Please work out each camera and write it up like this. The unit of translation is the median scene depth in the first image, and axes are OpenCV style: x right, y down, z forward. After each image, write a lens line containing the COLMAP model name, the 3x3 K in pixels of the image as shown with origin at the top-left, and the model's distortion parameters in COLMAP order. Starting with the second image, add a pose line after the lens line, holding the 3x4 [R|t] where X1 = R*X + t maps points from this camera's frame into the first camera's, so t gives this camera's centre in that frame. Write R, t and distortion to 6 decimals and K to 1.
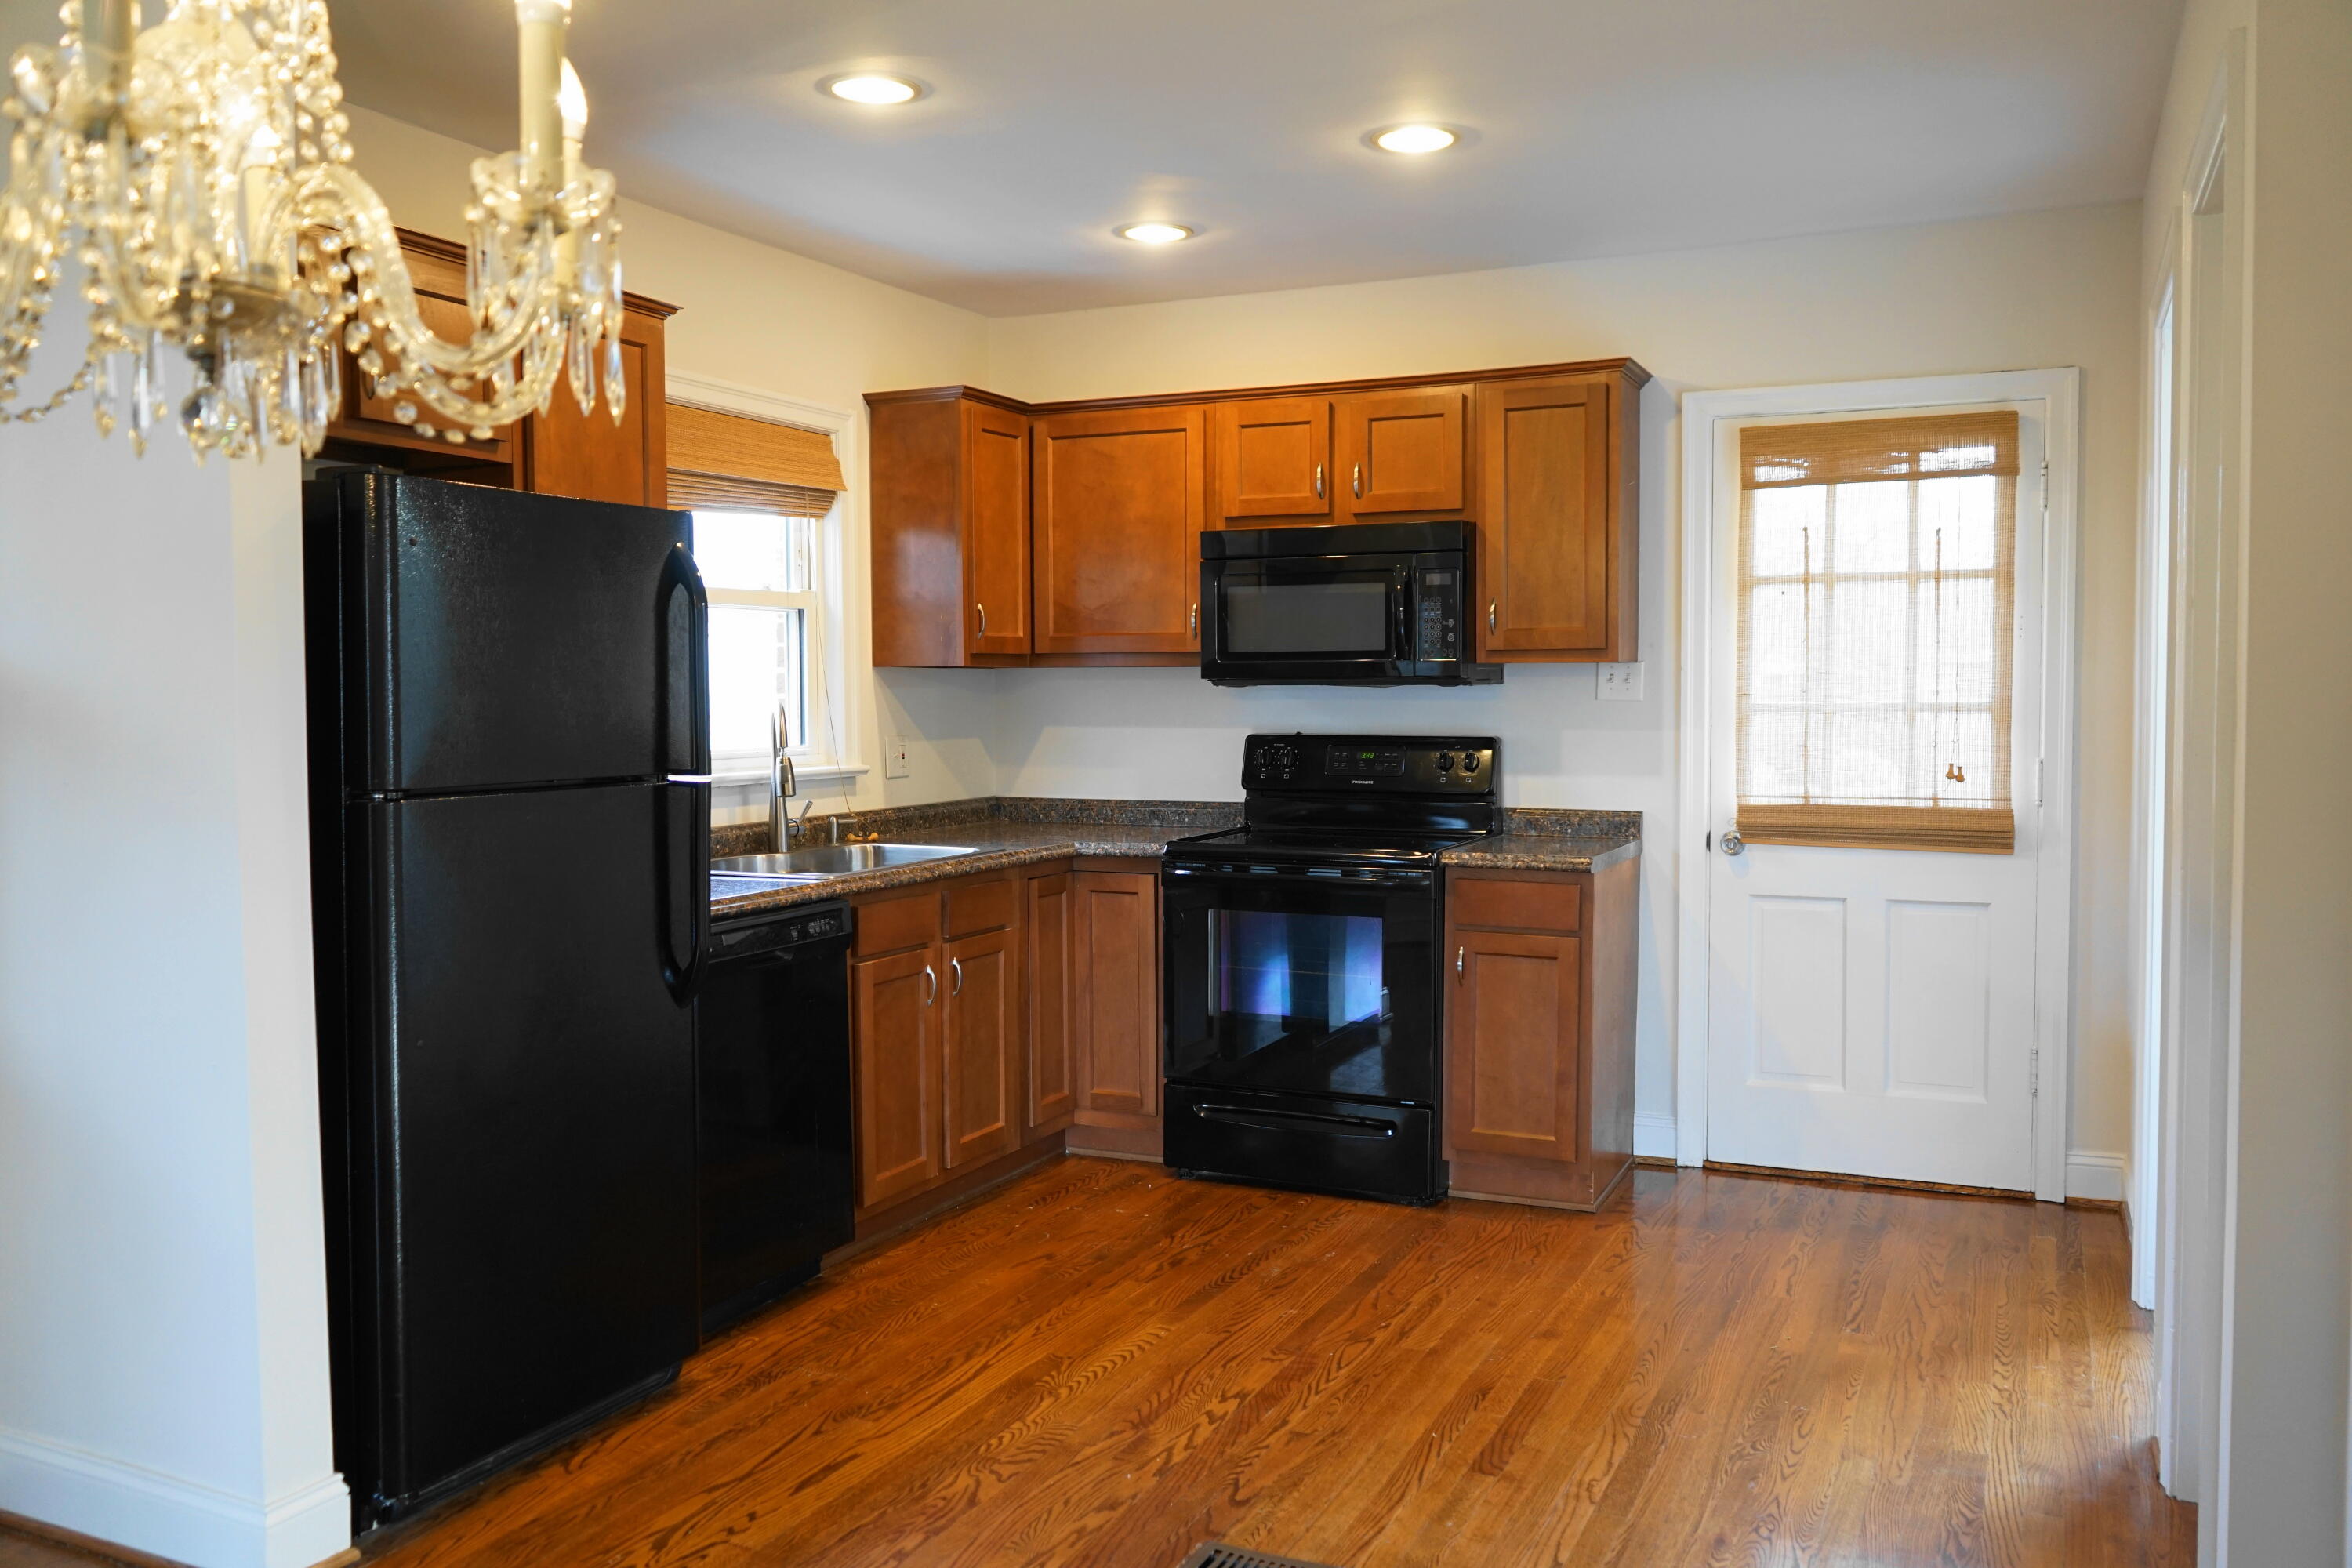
lens RADIAL K [[1874.8, 0, 1176.9], [0, 1874.8, 778.5], [0, 0, 1]] dist [-0.022533, 0.022979]
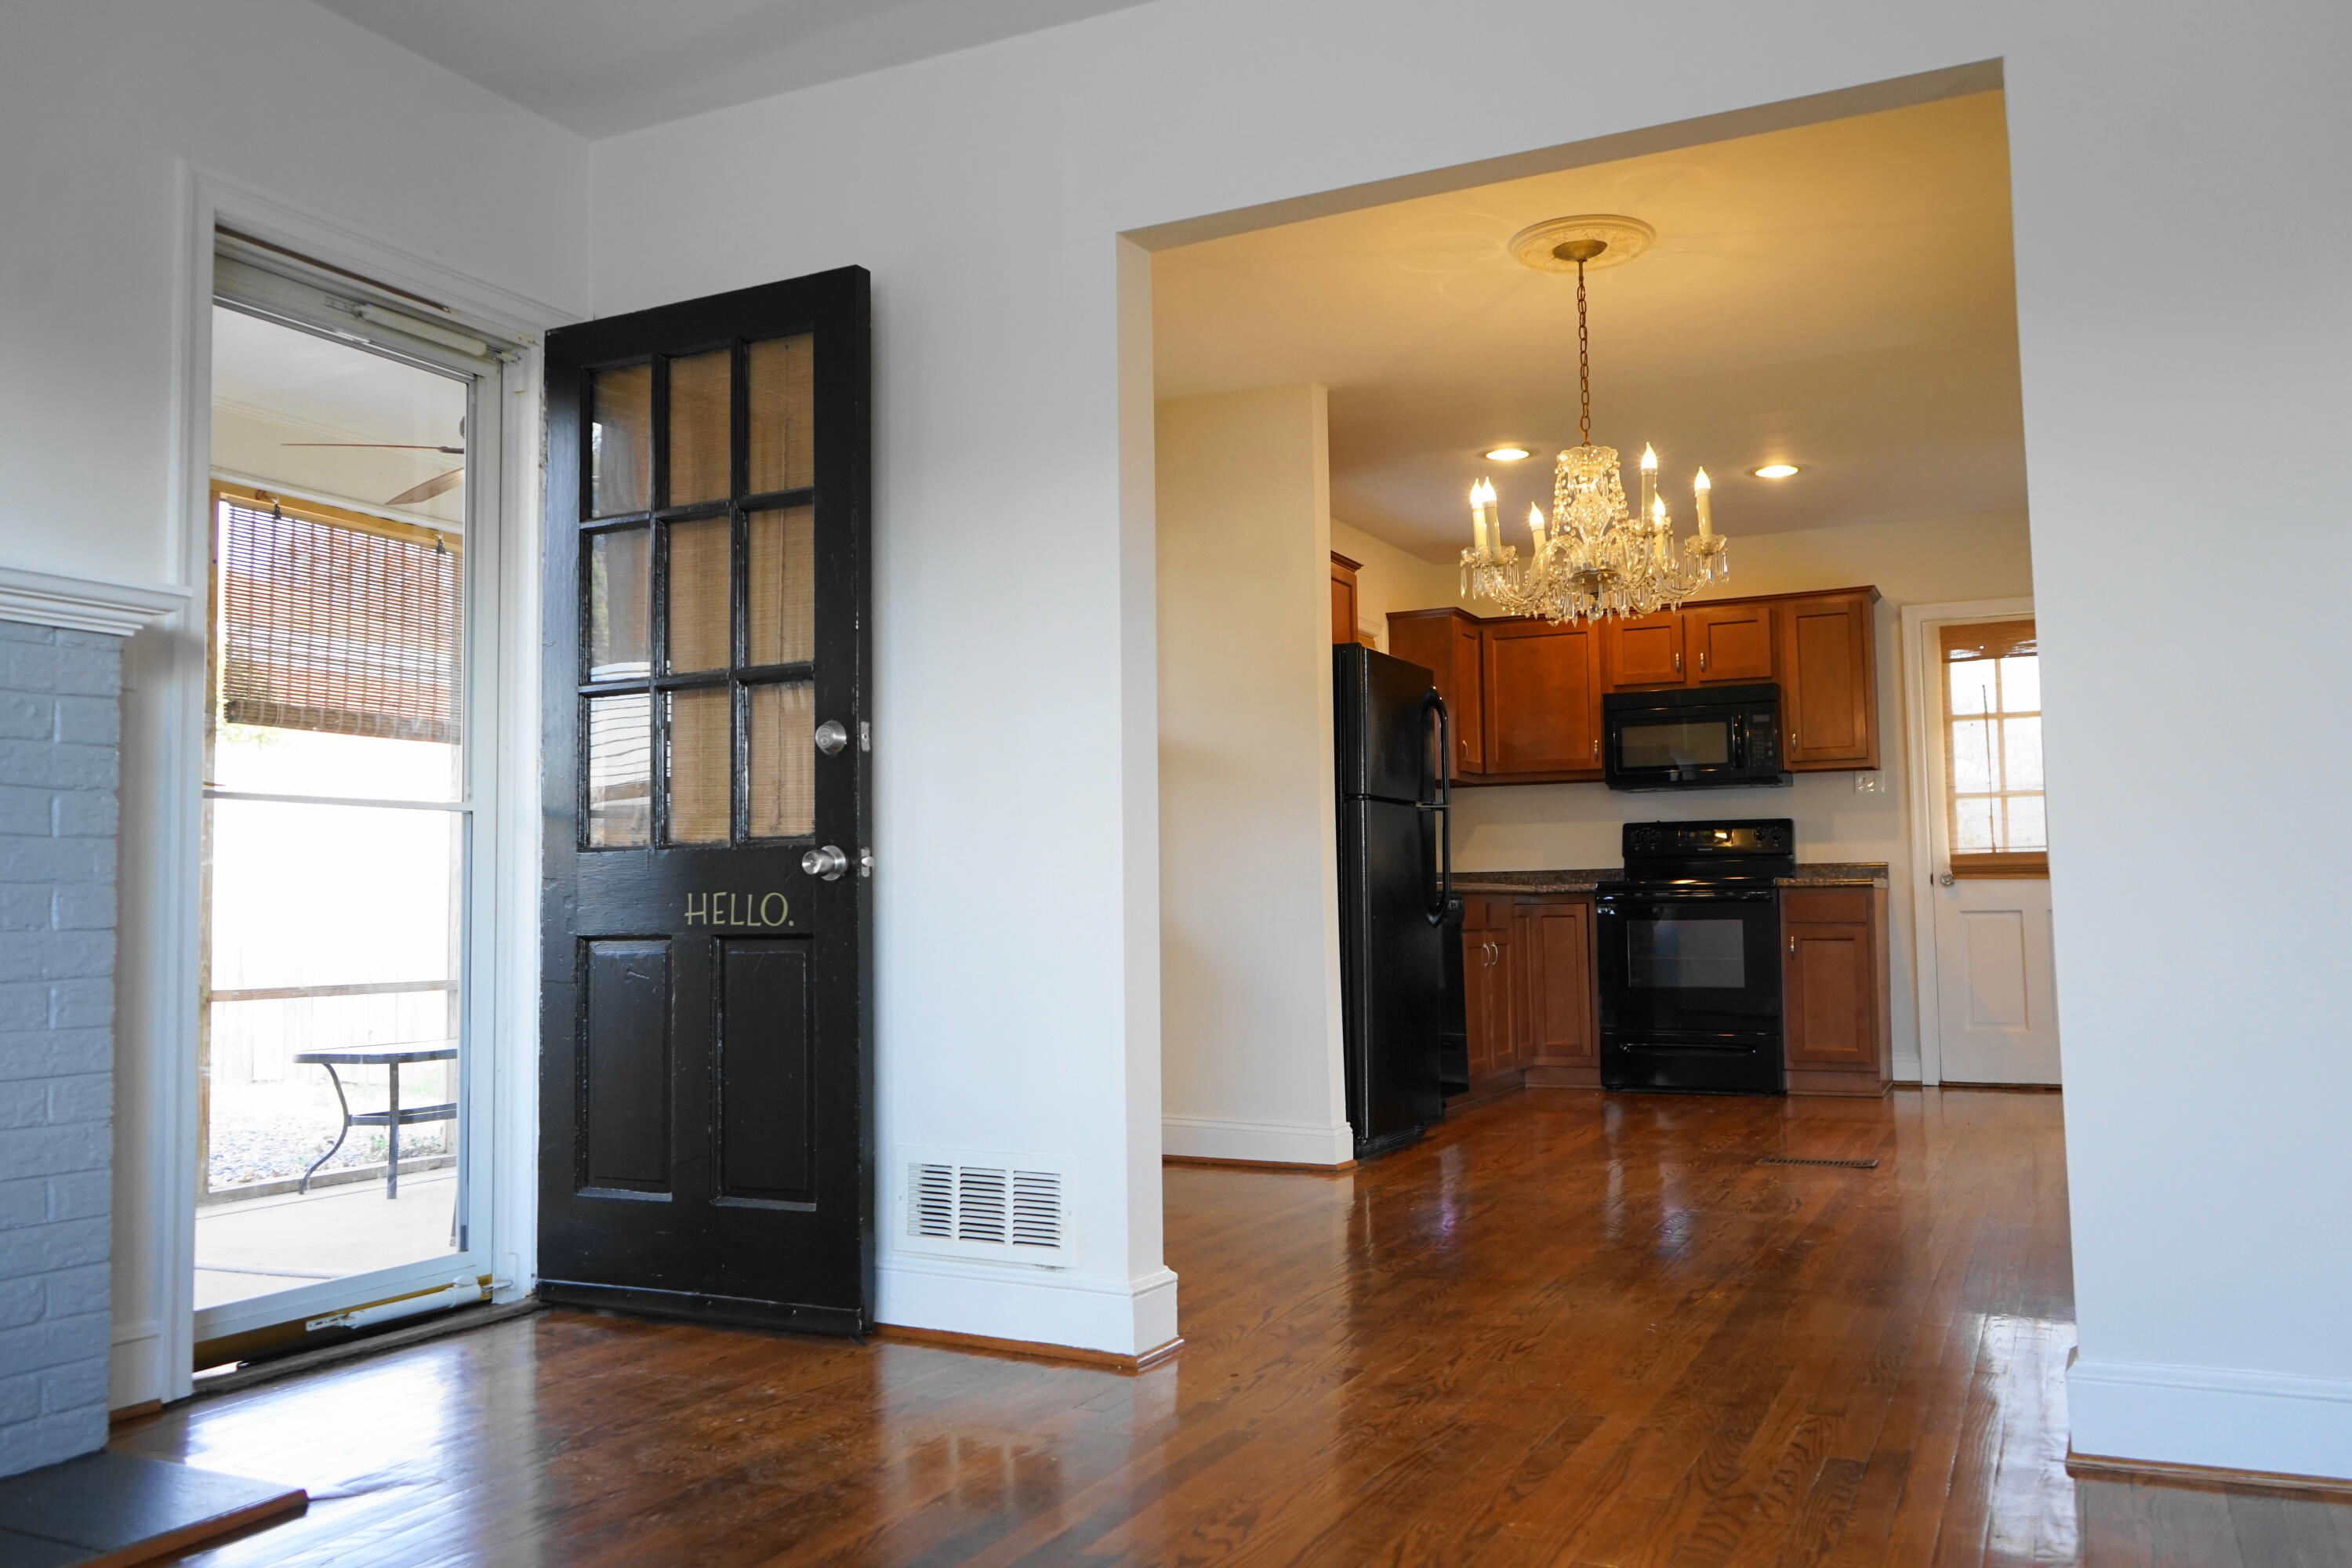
lens RADIAL K [[1874.8, 0, 1154.9], [0, 1874.8, 789.9], [0, 0, 1]] dist [-0.022533, 0.022979]
pose [[0.999616, -0.010459, -0.025665, -0.342099], [0.007383, 0.993090, -0.117121, 0.140711], [0.026713, 0.116887, 0.992786, -0.623447]]
